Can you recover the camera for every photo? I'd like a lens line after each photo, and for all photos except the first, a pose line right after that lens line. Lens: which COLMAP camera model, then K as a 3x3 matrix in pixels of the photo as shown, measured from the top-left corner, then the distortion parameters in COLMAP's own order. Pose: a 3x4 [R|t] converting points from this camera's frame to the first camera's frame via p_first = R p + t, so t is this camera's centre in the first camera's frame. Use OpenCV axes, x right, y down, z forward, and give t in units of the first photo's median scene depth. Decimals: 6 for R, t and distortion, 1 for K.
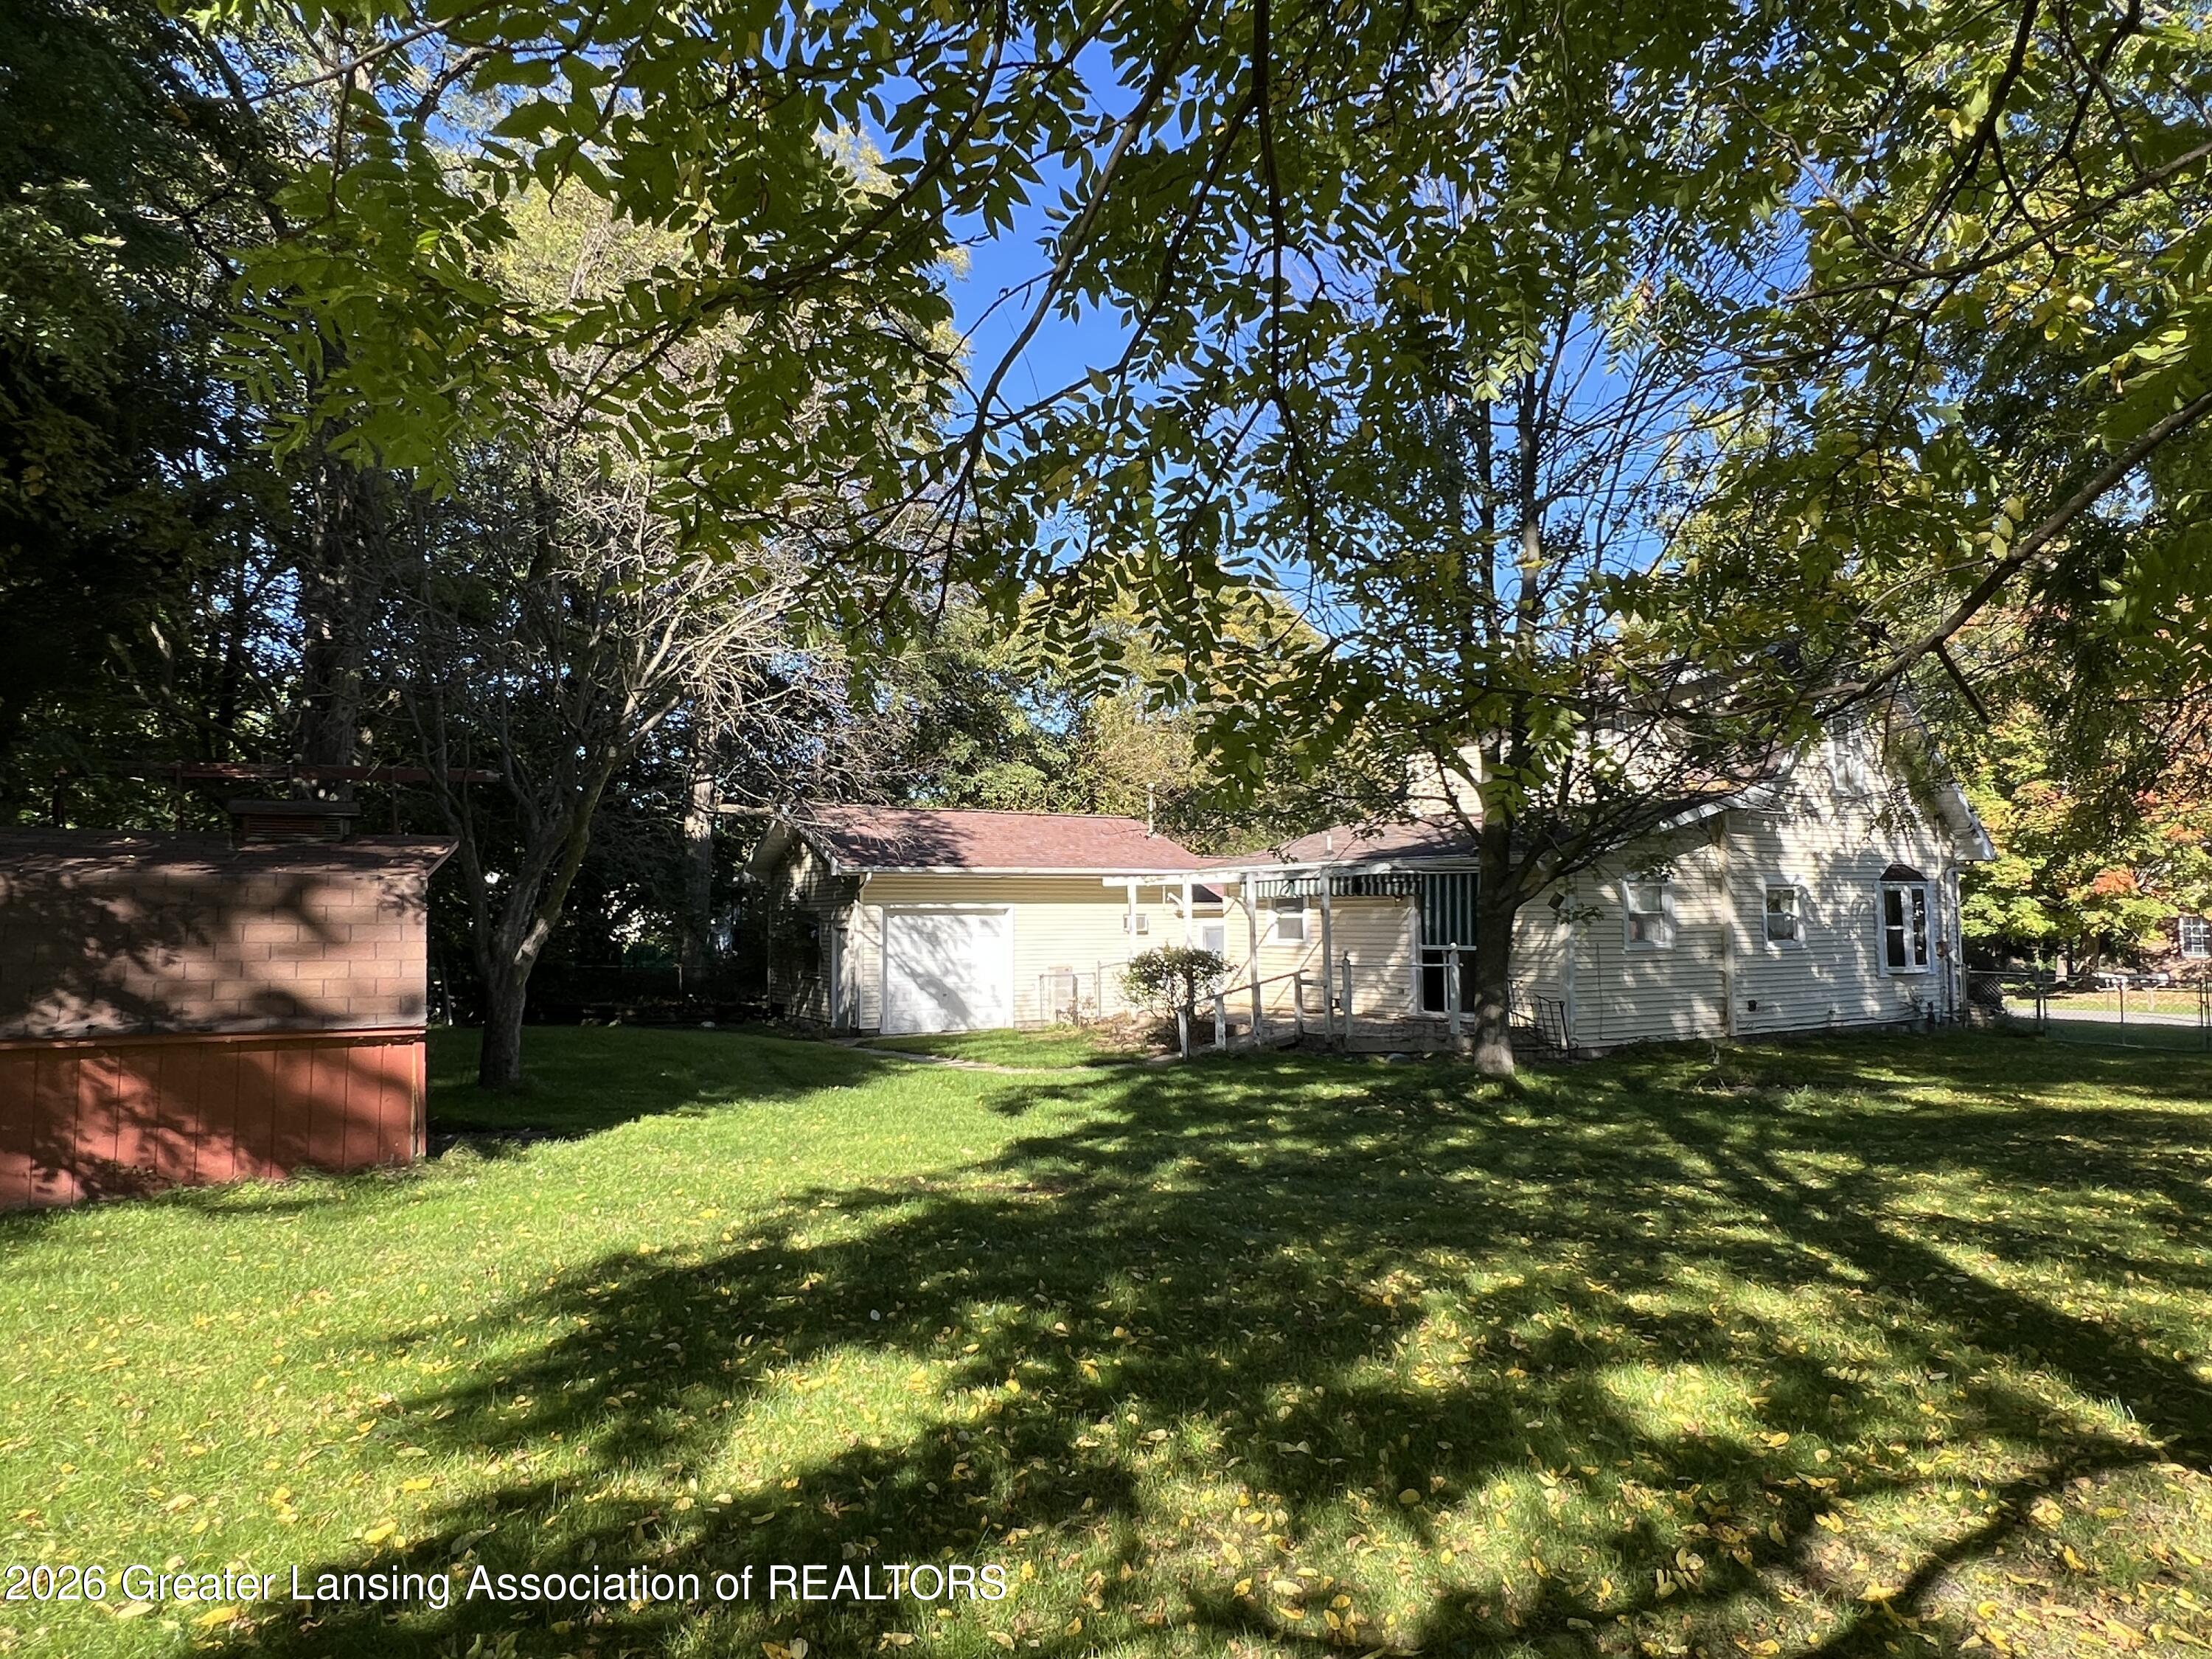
lens RADIAL K [[1343.8, 0, 1102.9], [0, 1343.8, 827.4], [0, 0, 1]] dist [-0.006410, -0.001989]
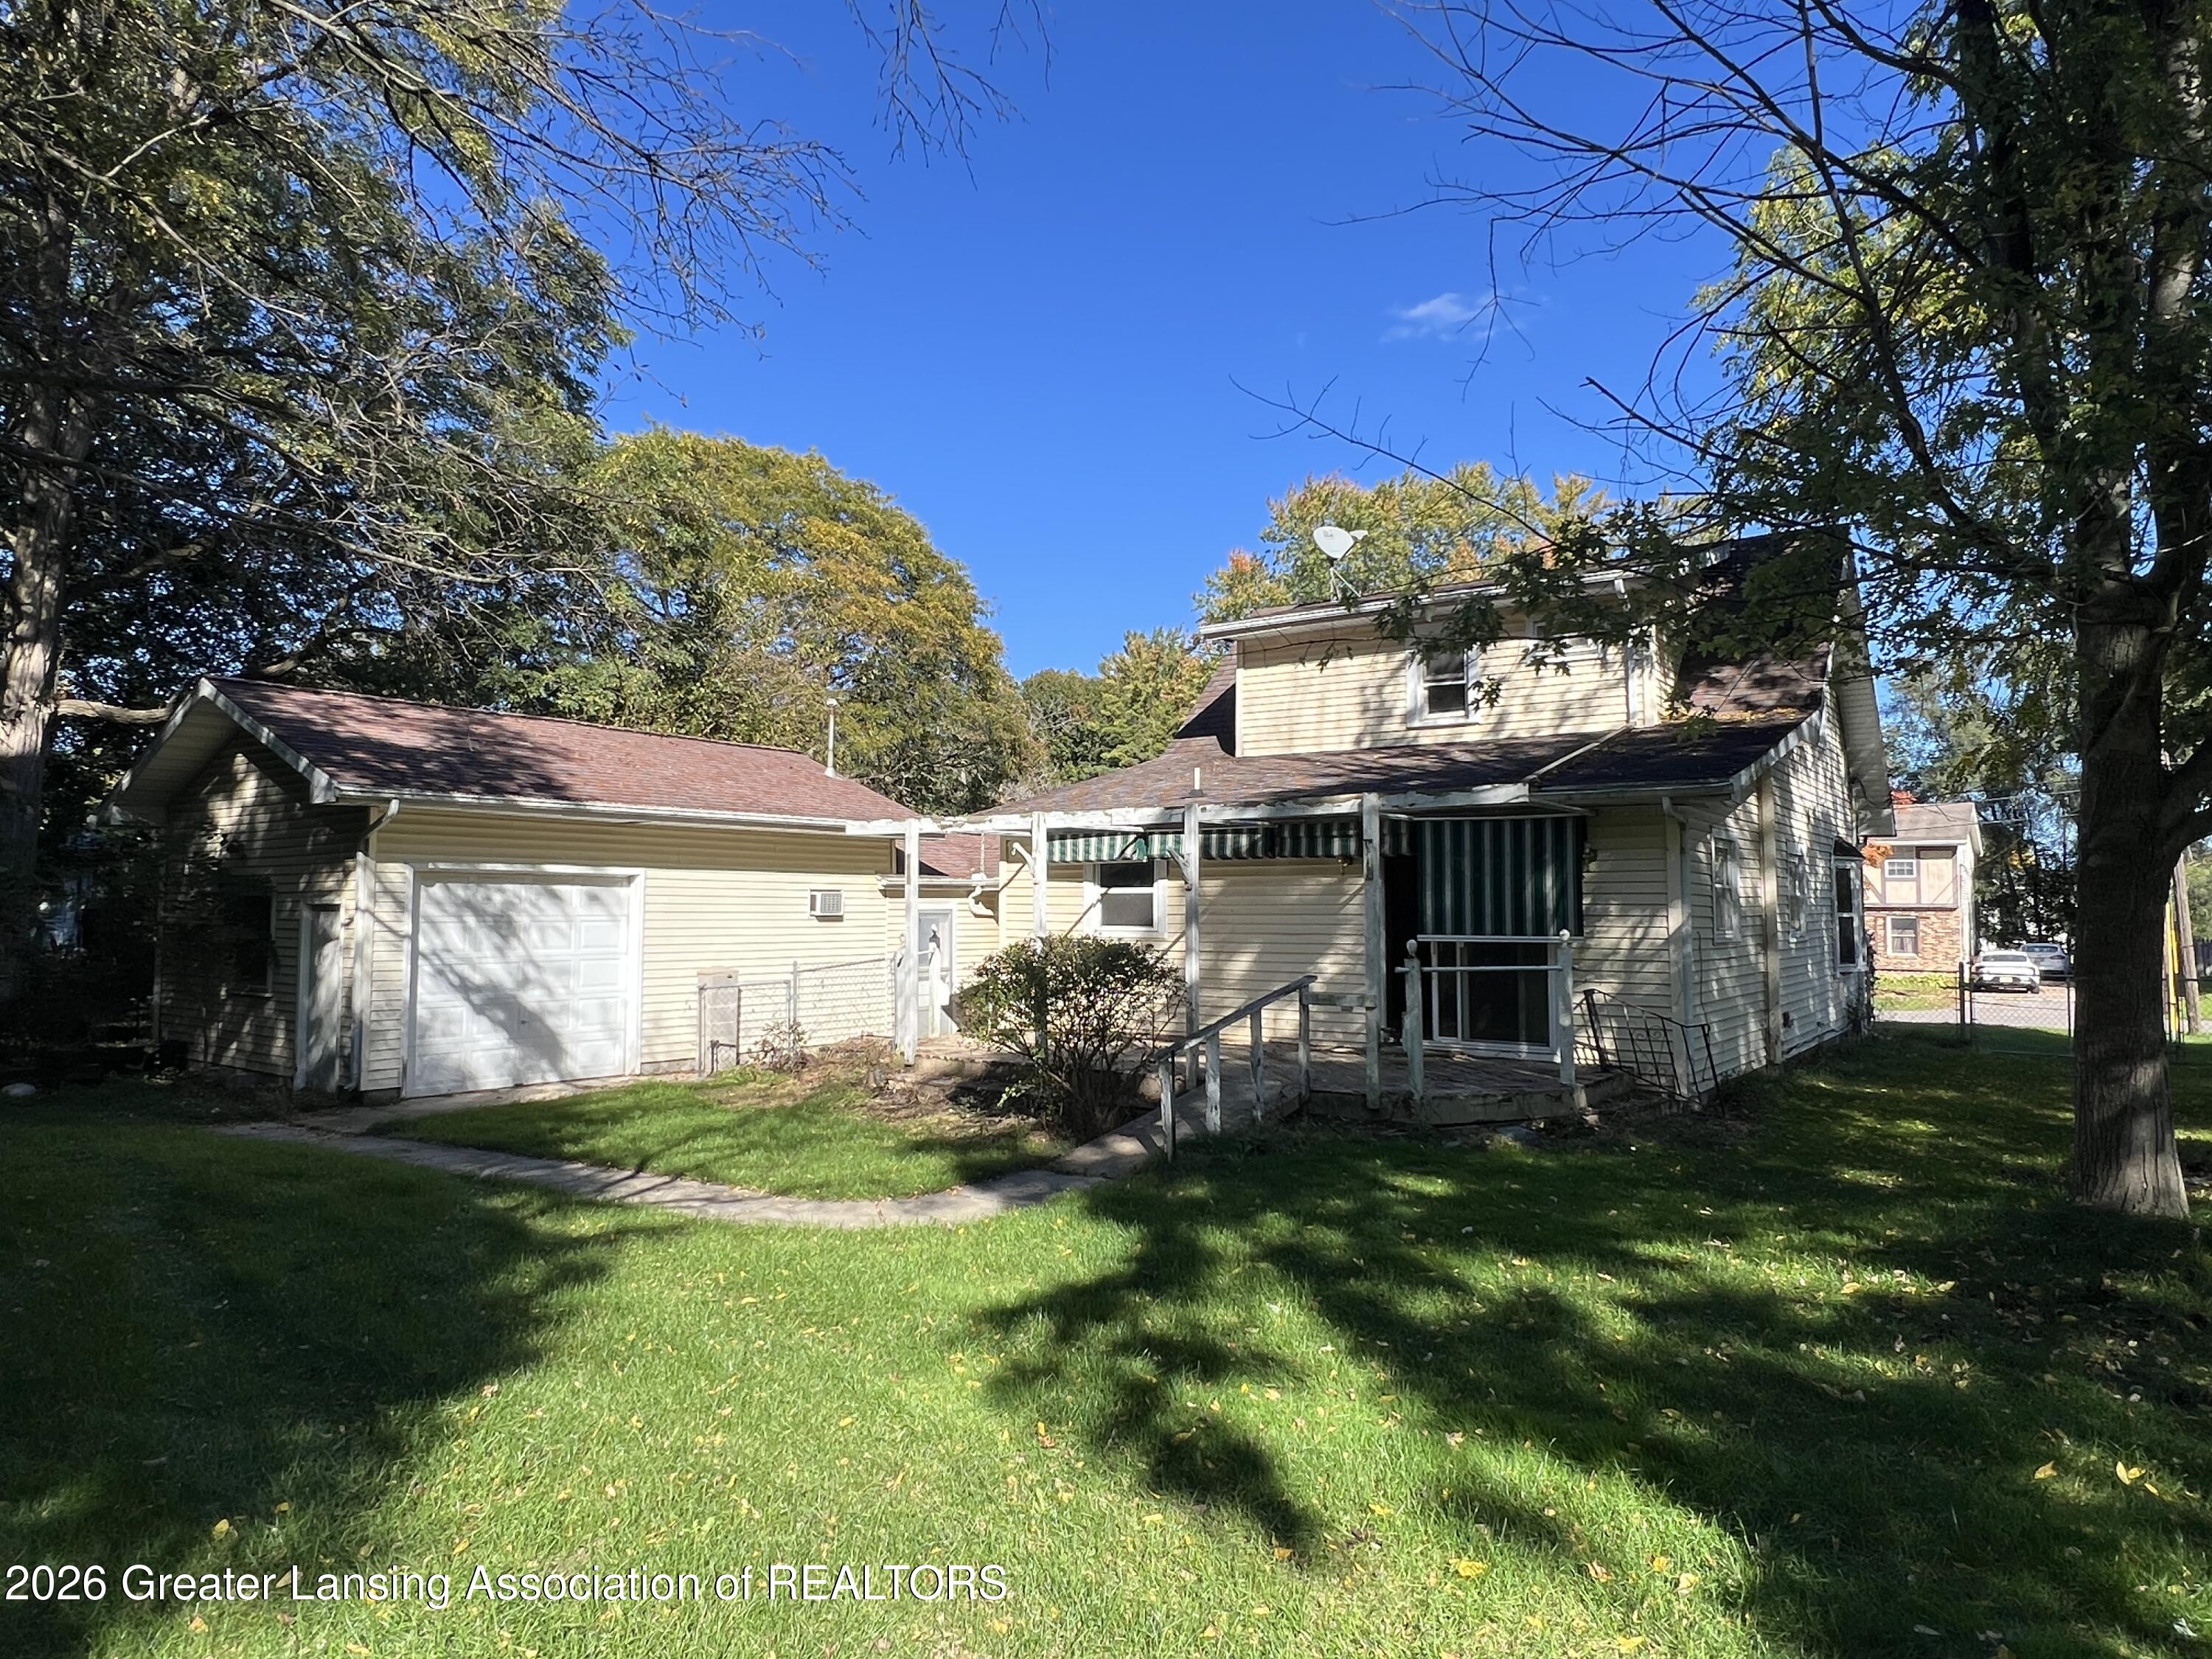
lens RADIAL K [[1343.8, 0, 1112.6], [0, 1343.8, 832.6], [0, 0, 1]] dist [-0.006410, -0.001989]
pose [[0.925240, 0.030209, 0.378179, -0.103957], [-0.032807, 0.999462, 0.000427, 0.034822], [-0.377962, -0.012802, 0.925733, 0.372279]]
